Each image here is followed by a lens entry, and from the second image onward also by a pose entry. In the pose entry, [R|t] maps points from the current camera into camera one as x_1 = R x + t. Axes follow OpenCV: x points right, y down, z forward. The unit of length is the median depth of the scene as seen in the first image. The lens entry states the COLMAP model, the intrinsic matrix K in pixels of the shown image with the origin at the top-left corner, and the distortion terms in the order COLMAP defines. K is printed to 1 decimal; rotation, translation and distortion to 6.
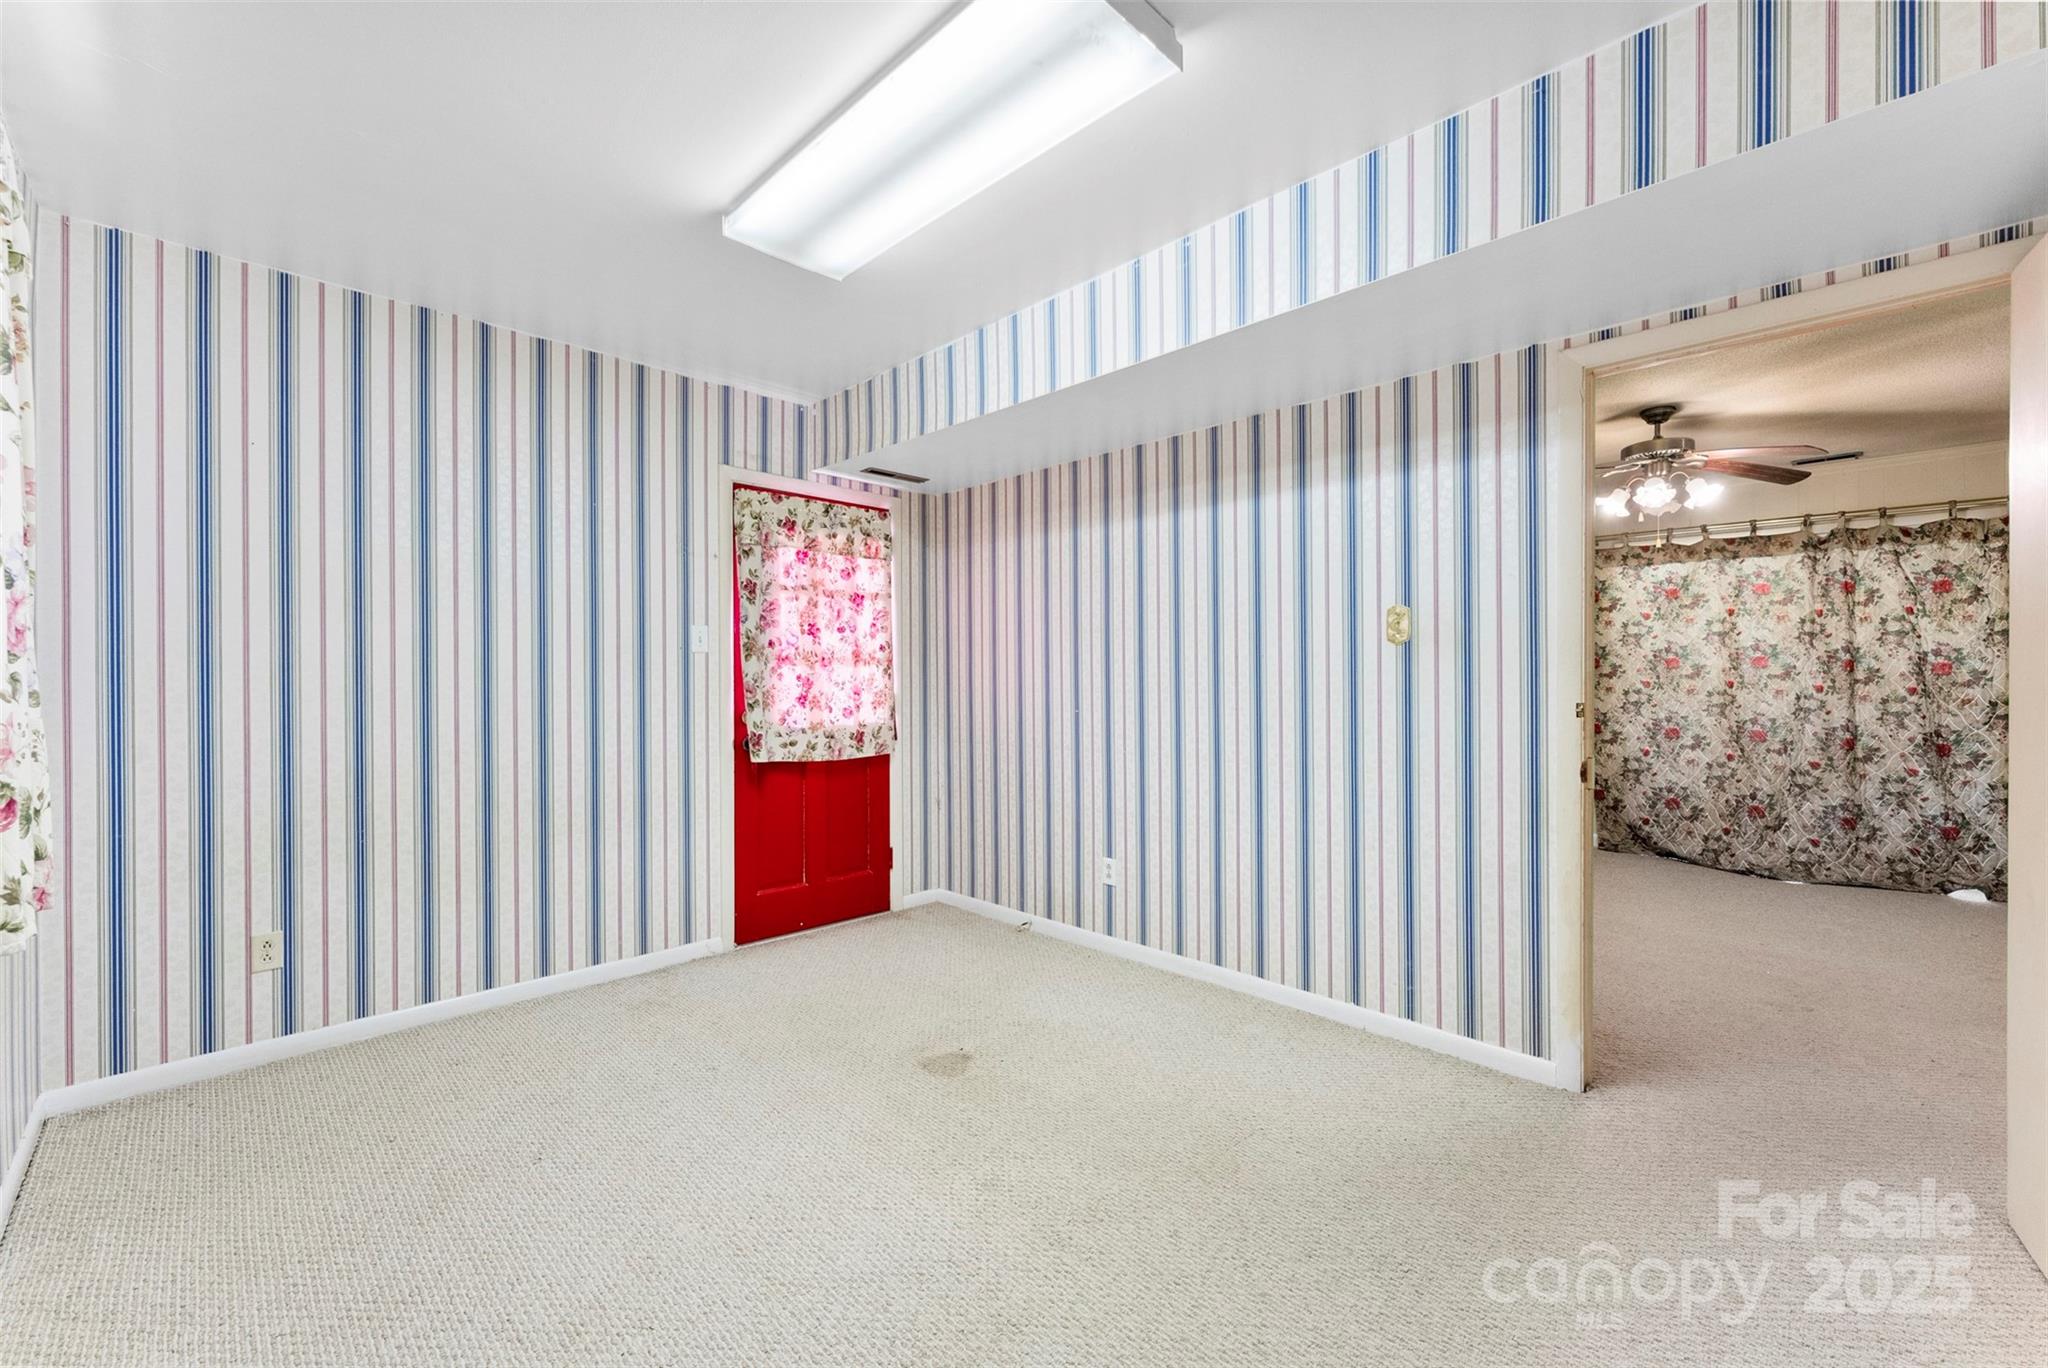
lens RADIAL K [[821.1, 0, 1012.2], [0, 821.1, 679.8], [0, 0, 1]] dist [0.001235, 0.000496]
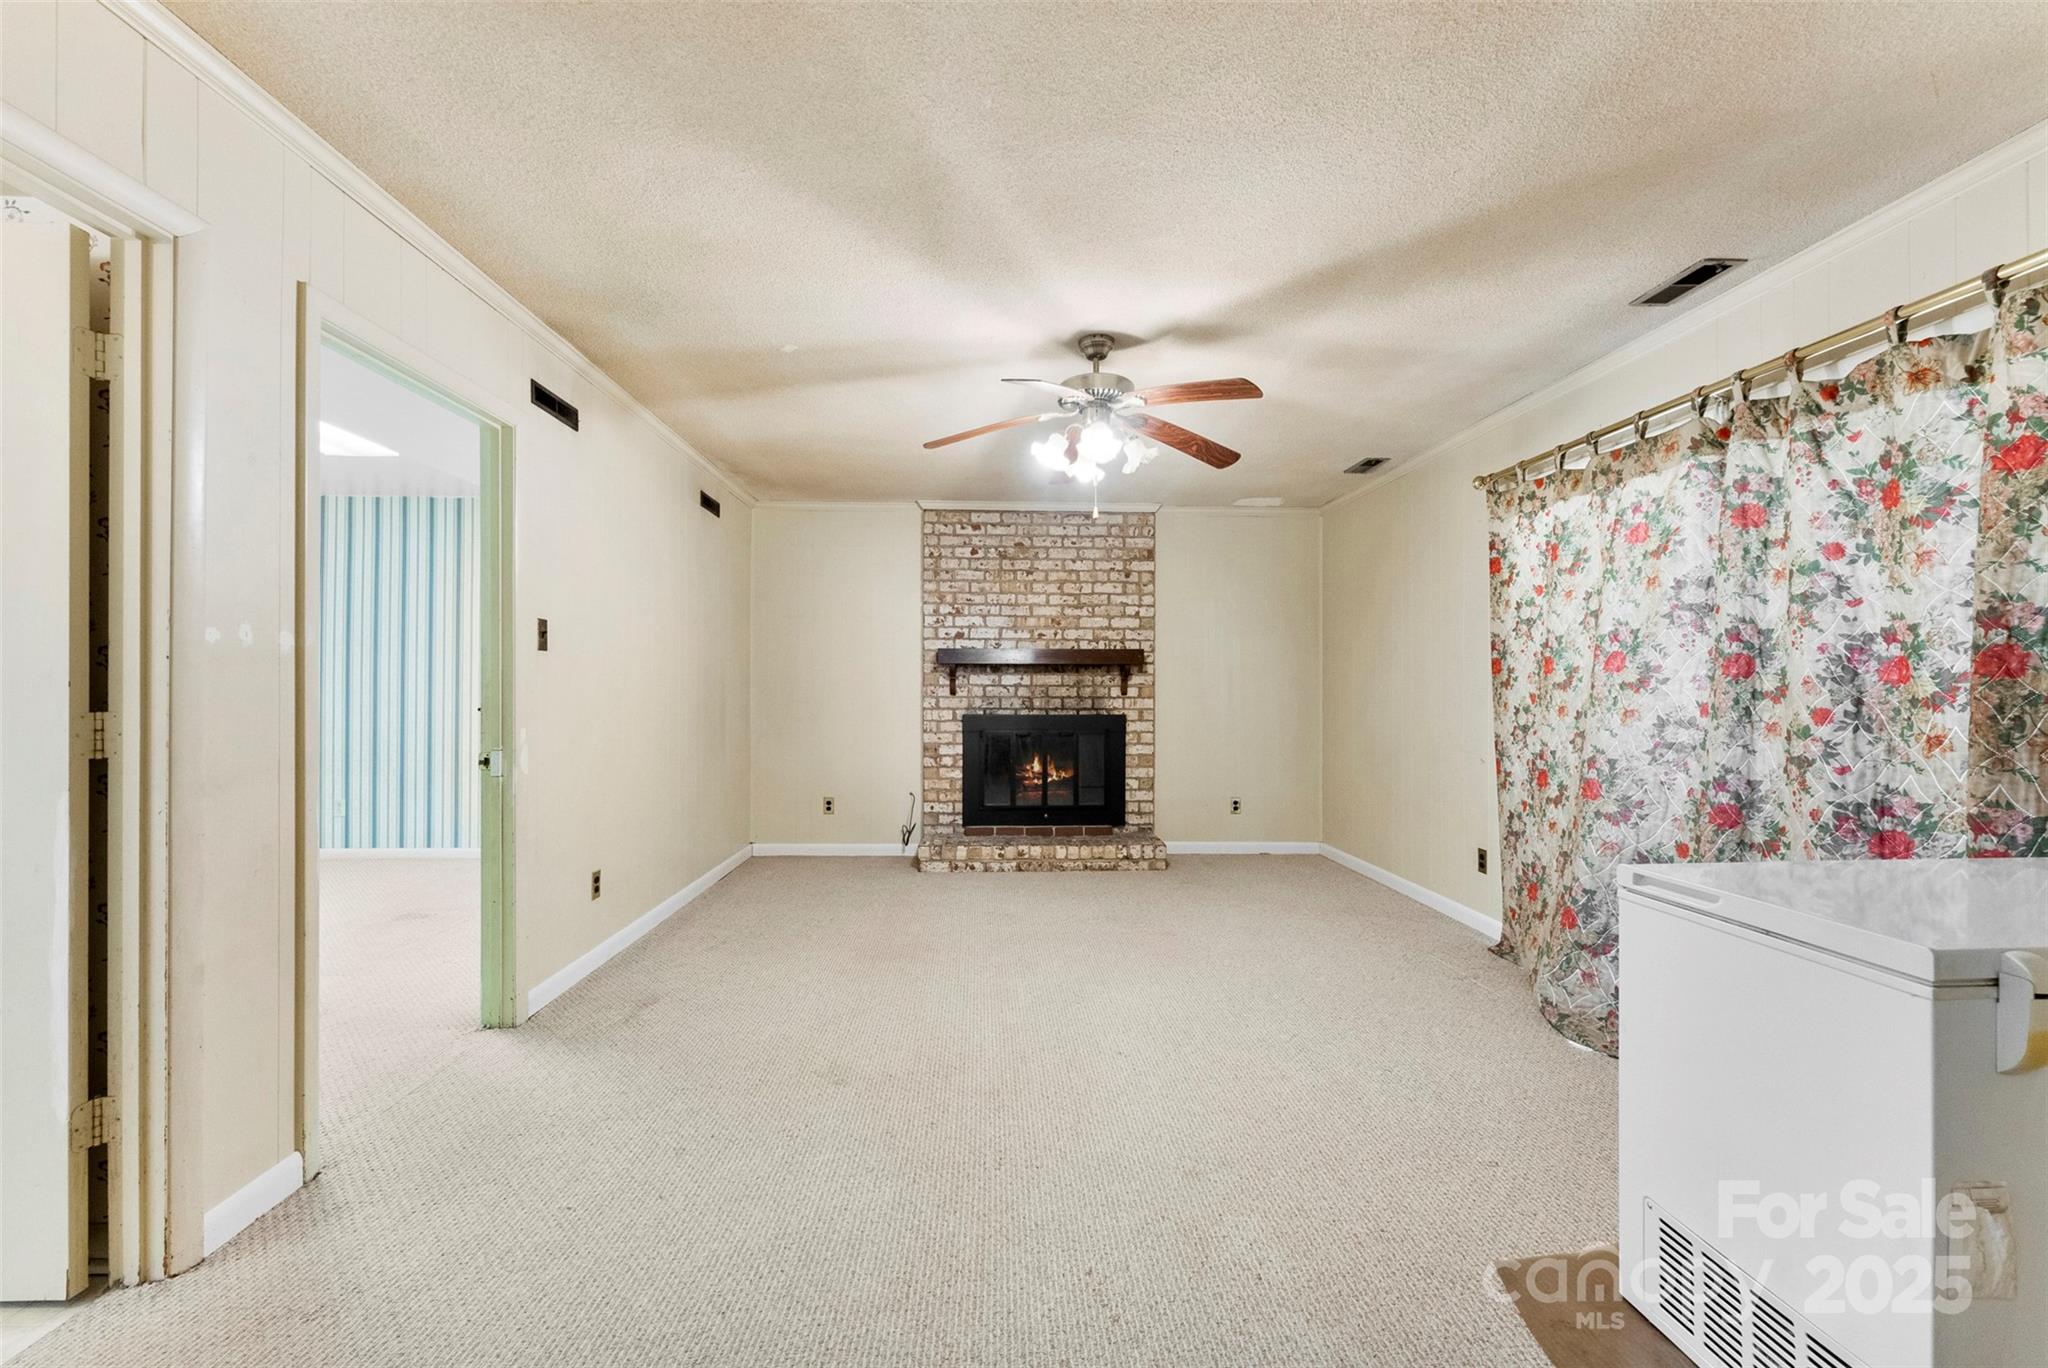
lens RADIAL K [[821.1, 0, 1012.2], [0, 821.1, 679.8], [0, 0, 1]] dist [0.001235, 0.000496]
pose [[0.738091, -0.002683, -0.674696, 1.048230], [-0.006213, 0.999923, -0.010773, 0.000808], [0.674673, 0.012144, 0.738017, 0.310250]]
